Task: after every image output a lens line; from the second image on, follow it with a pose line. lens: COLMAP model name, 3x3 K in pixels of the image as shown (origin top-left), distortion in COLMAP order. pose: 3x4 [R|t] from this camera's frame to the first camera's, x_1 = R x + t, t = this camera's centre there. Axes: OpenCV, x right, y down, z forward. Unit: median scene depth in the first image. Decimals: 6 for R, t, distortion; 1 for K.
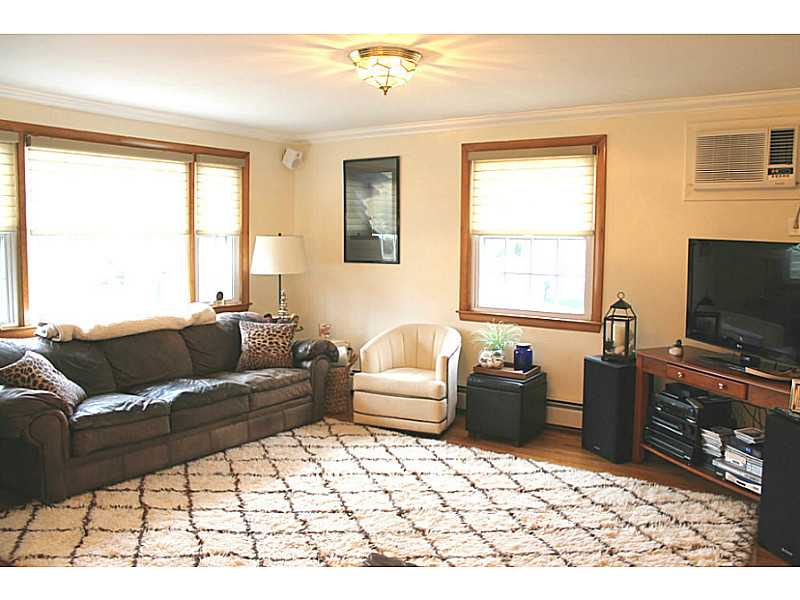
lens RADIAL K [[683.8, 0, 400.0], [0, 683.8, 300.0], [0, 0, 1]] dist [-0.140017, 0.006470]
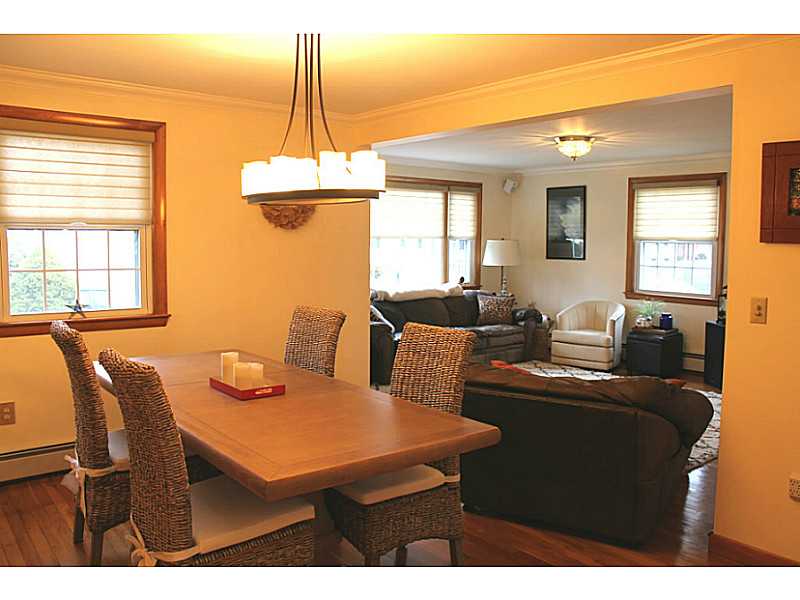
lens RADIAL K [[683.8, 0, 400.0], [0, 683.8, 300.0], [0, 0, 1]] dist [-0.140017, 0.006470]
pose [[0.960967, 0.022541, -0.275744, 0.021624], [-0.024067, 0.999708, -0.002151, 0.048762], [0.275615, 0.008704, 0.961229, -0.528513]]
